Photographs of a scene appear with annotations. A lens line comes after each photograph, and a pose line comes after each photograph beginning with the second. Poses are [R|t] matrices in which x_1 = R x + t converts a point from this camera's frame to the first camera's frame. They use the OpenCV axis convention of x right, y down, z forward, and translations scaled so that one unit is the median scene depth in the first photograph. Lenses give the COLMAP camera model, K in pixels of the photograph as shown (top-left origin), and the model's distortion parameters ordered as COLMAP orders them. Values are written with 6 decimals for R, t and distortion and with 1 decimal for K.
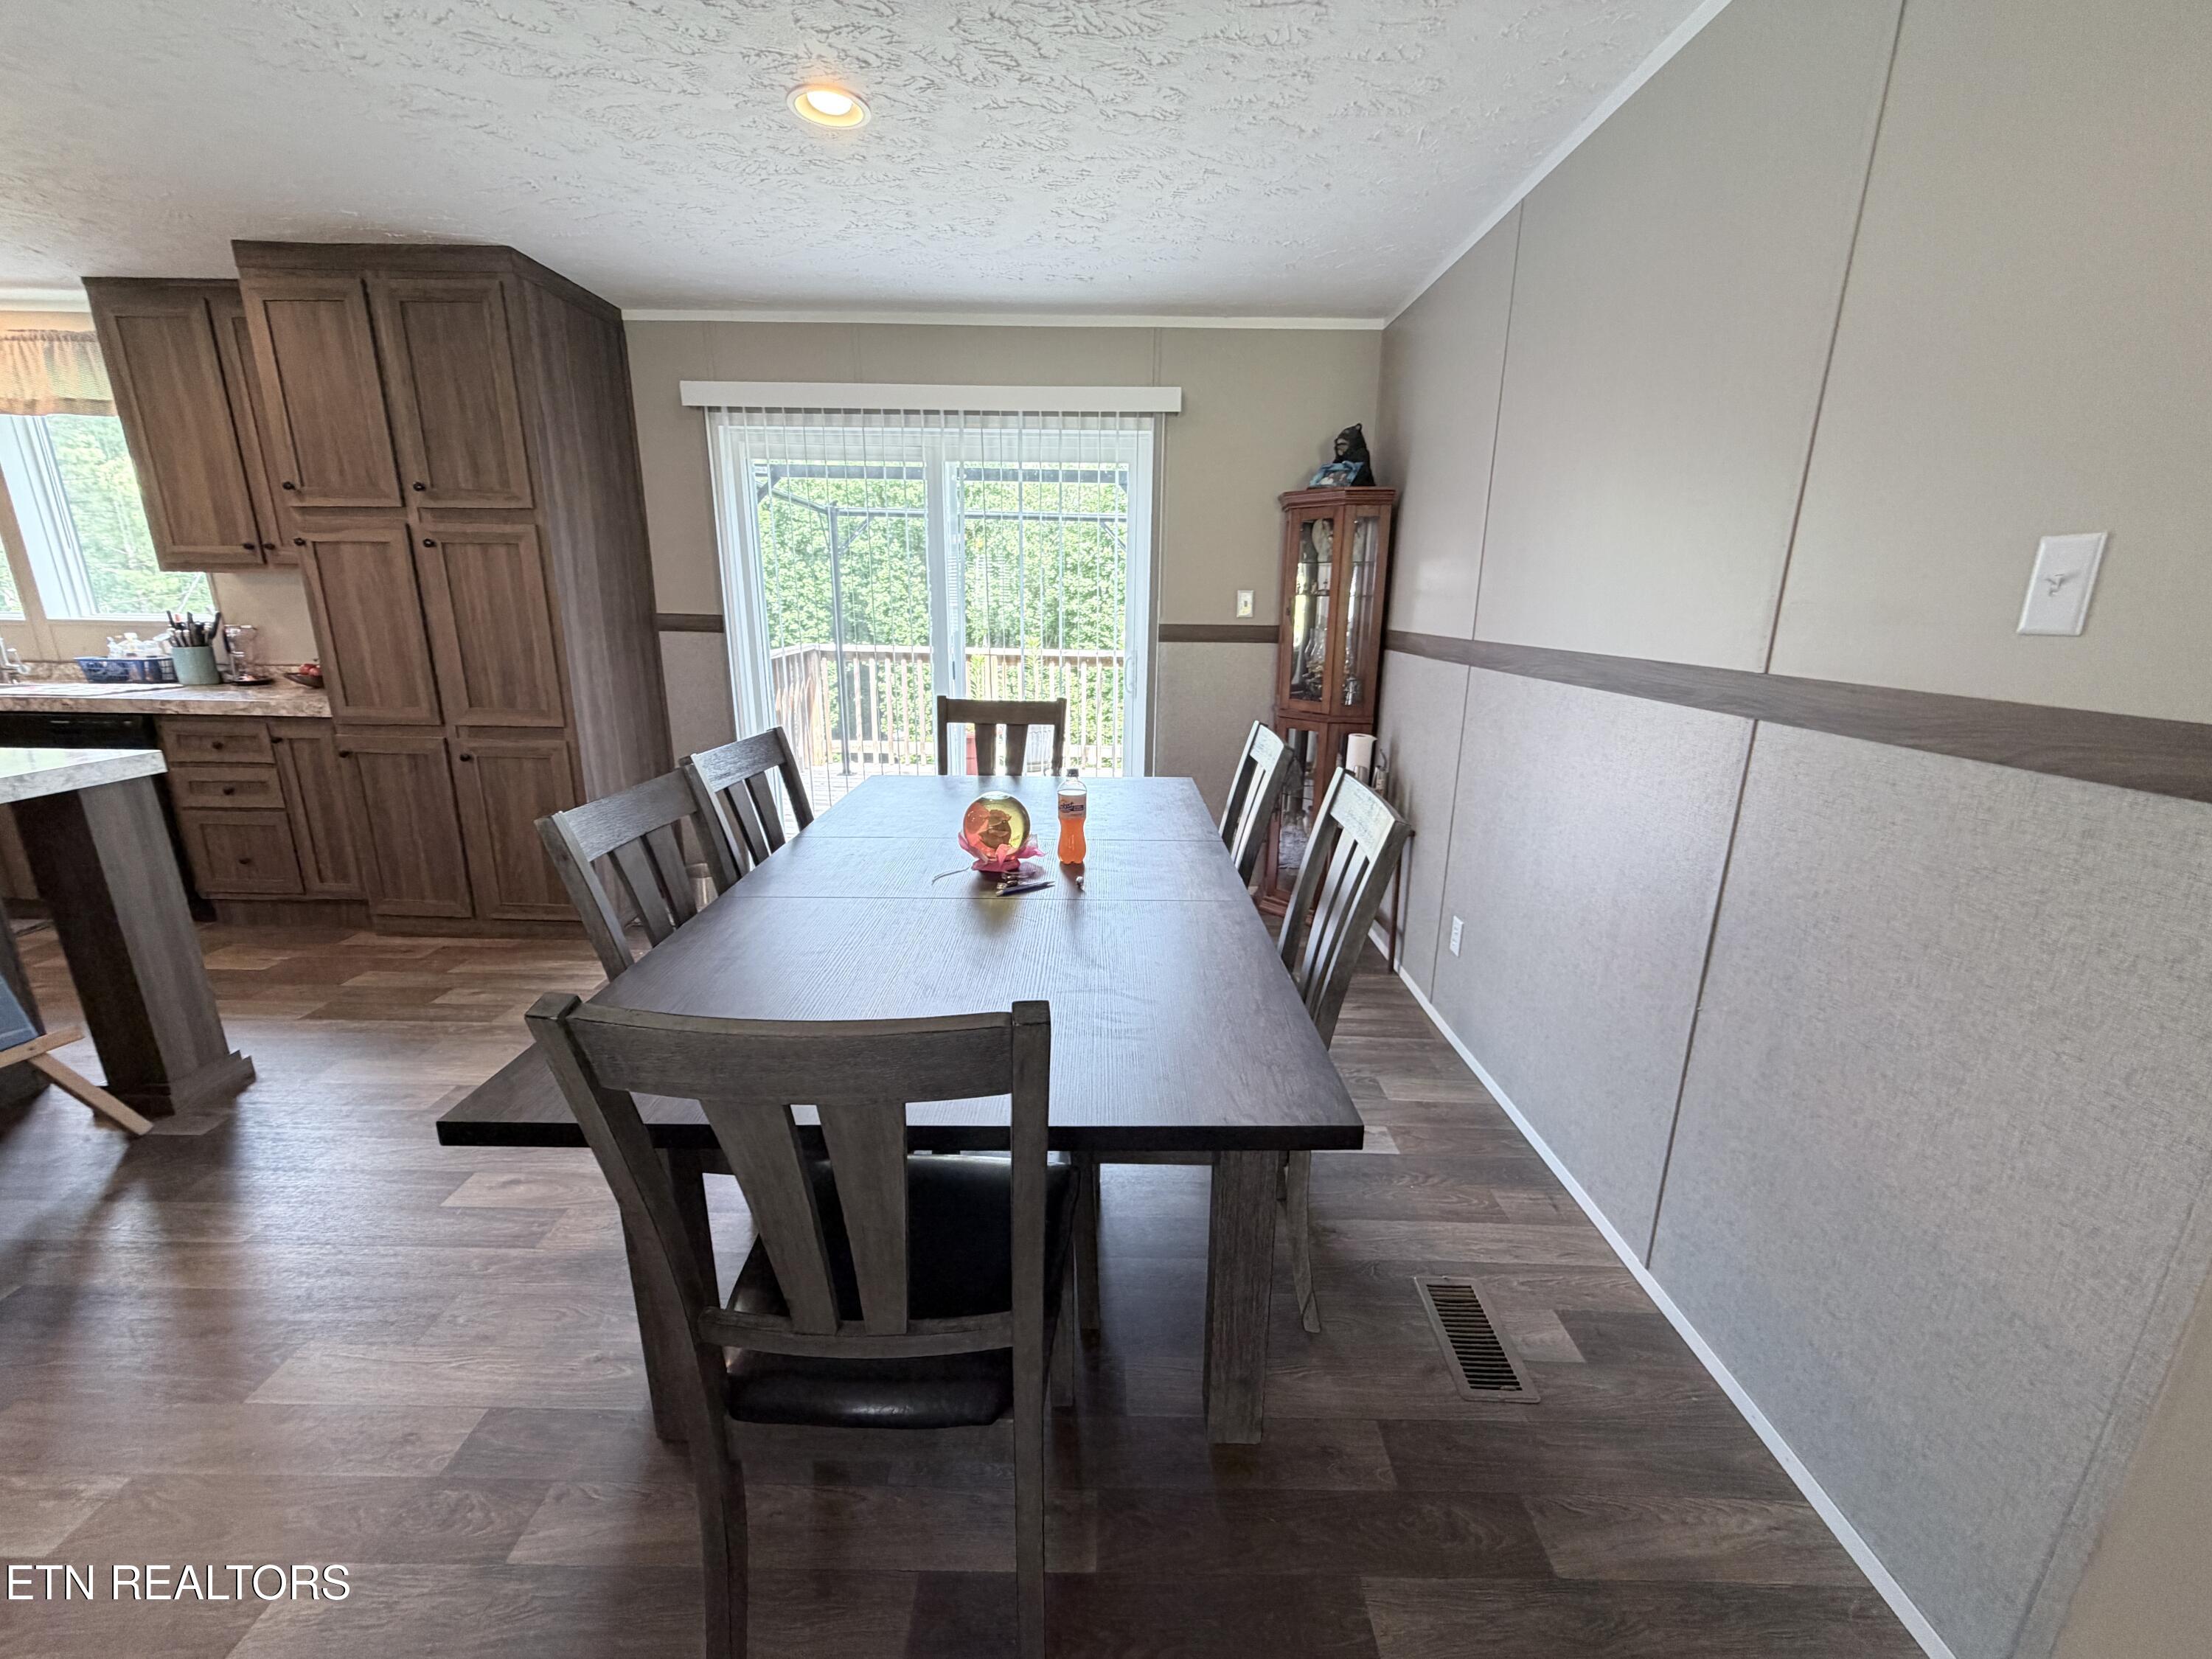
lens RADIAL K [[883.4, 0, 1120.5], [0, 883.4, 846.0], [0, 0, 1]] dist [-0.006377, -0.001260]
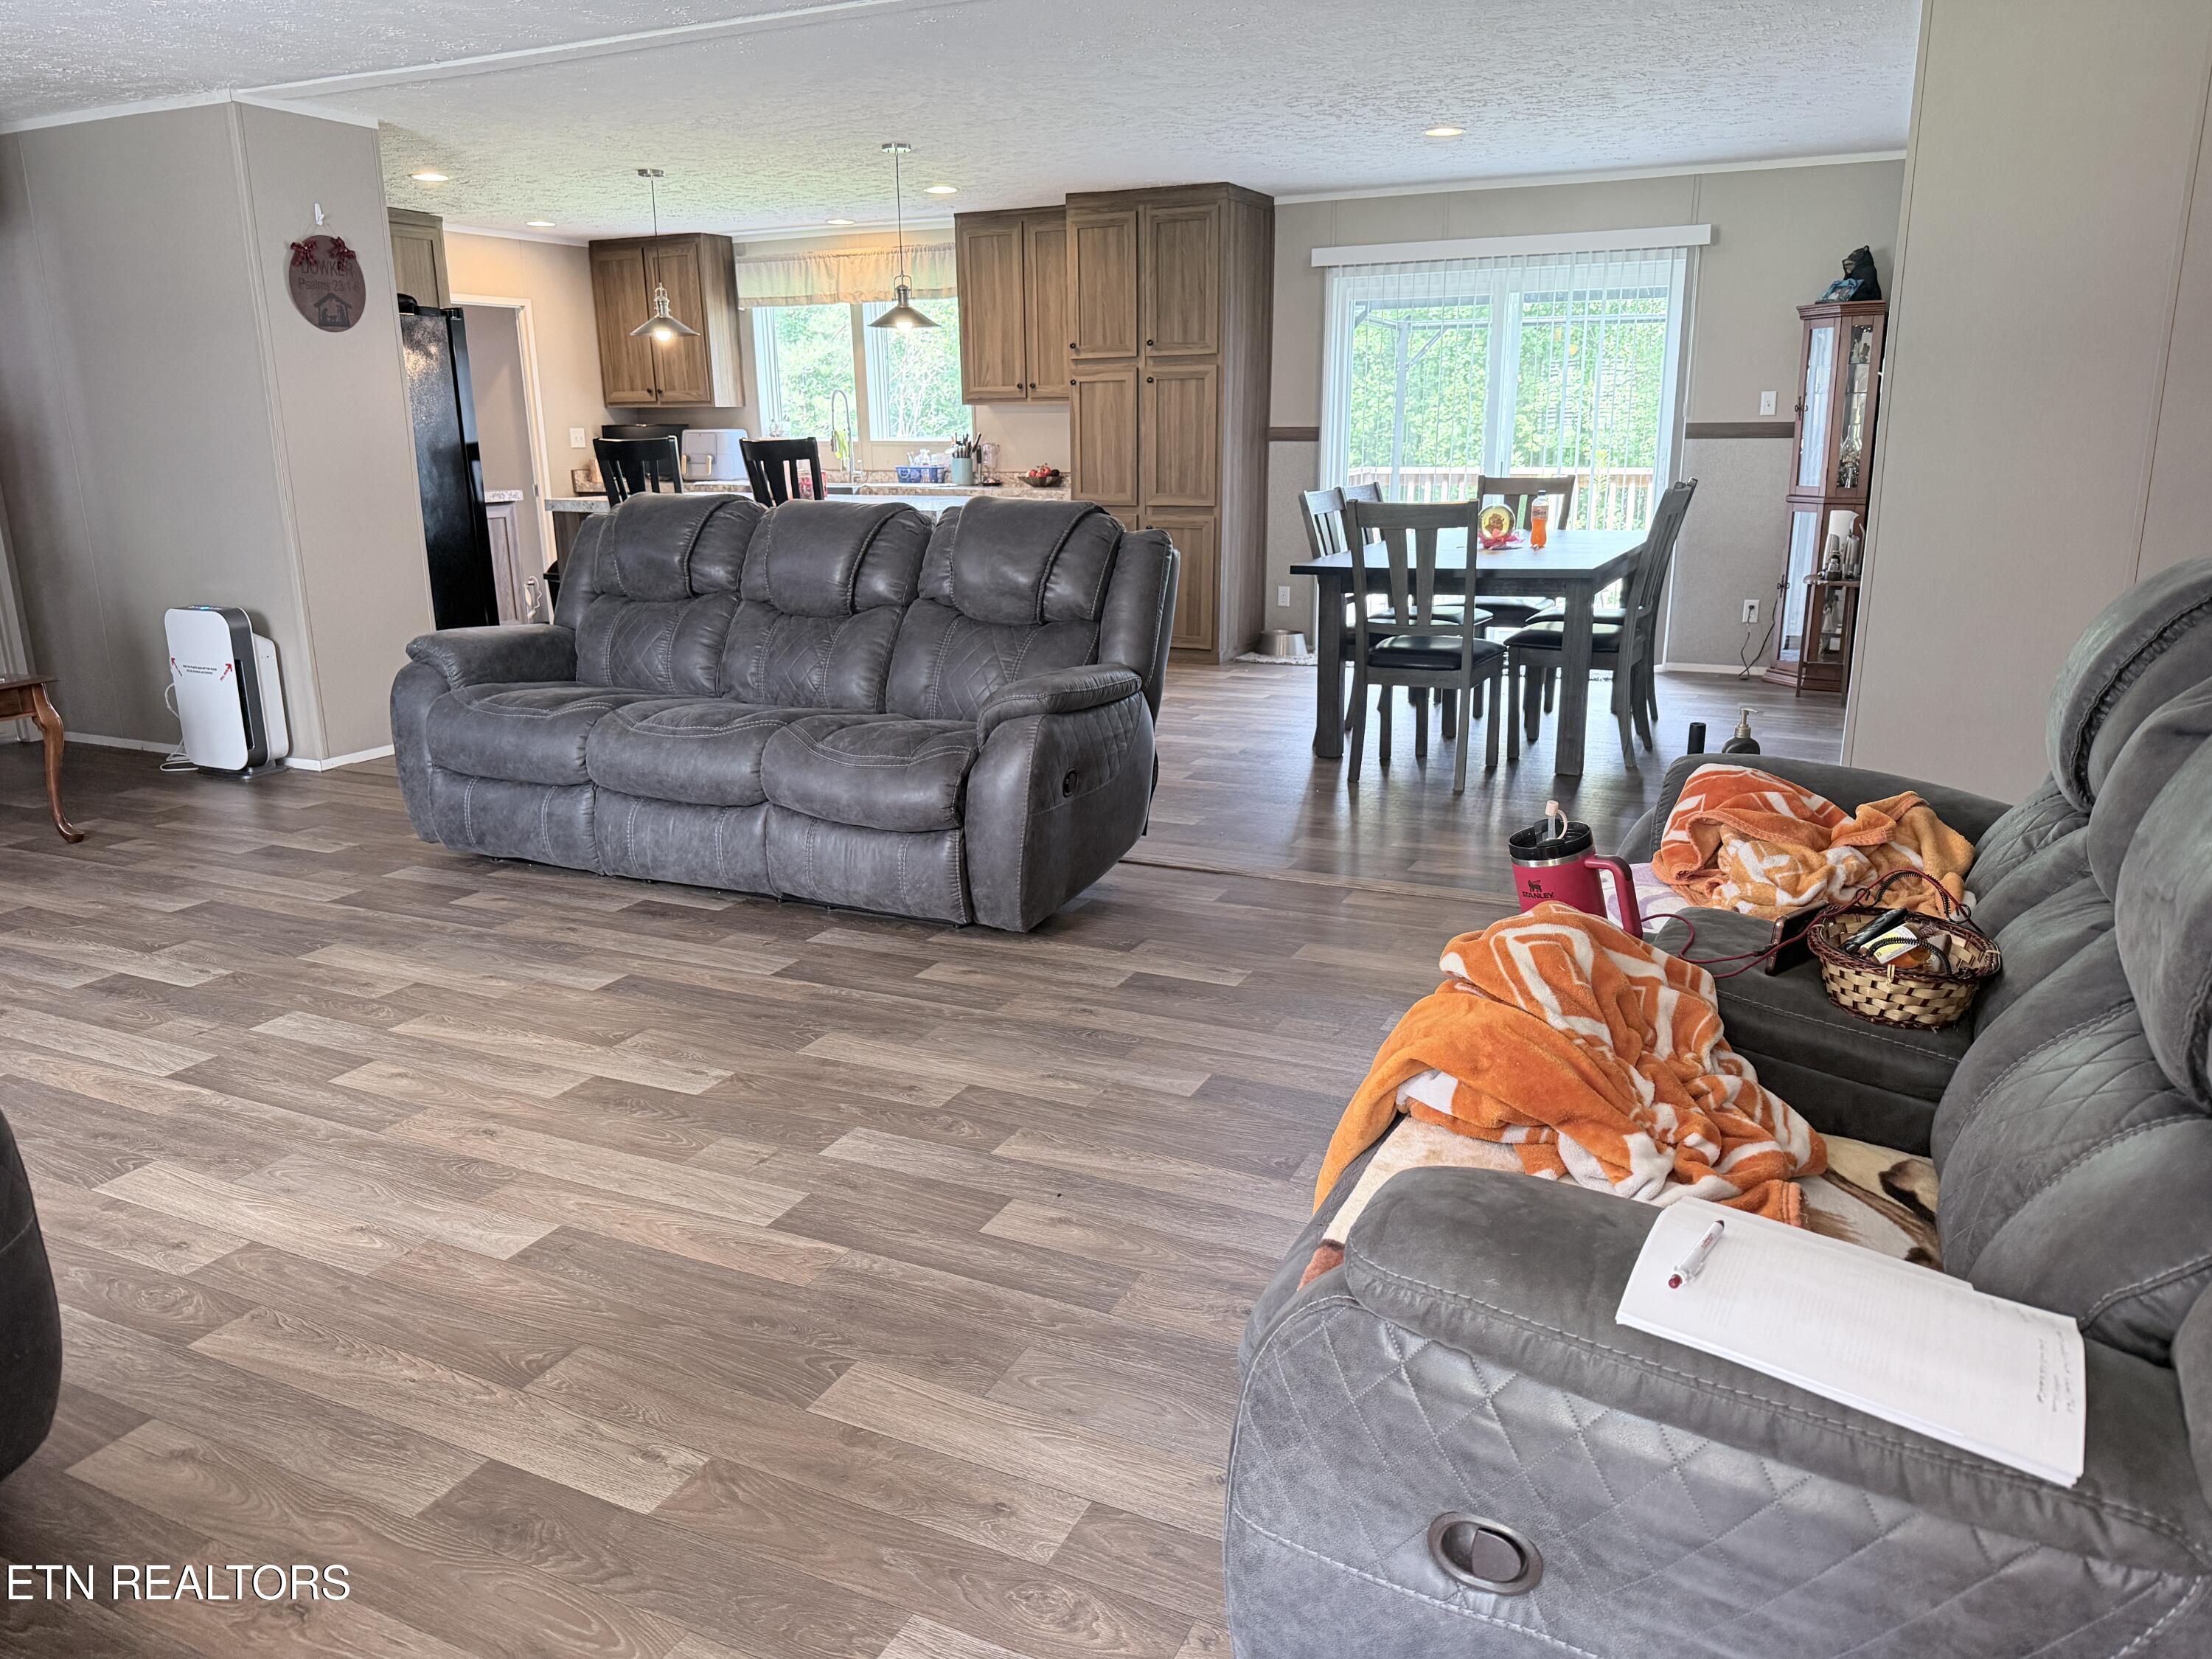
lens RADIAL K [[1566.6, 0, 1092.7], [0, 1566.6, 887.7], [0, 0, 1]] dist [0.009935, -0.020078]
pose [[0.892529, 0.101527, -0.439415, 0.361515], [-0.097797, 0.994718, 0.031186, 0.412624], [0.440260, 0.015139, 0.897743, -1.332805]]
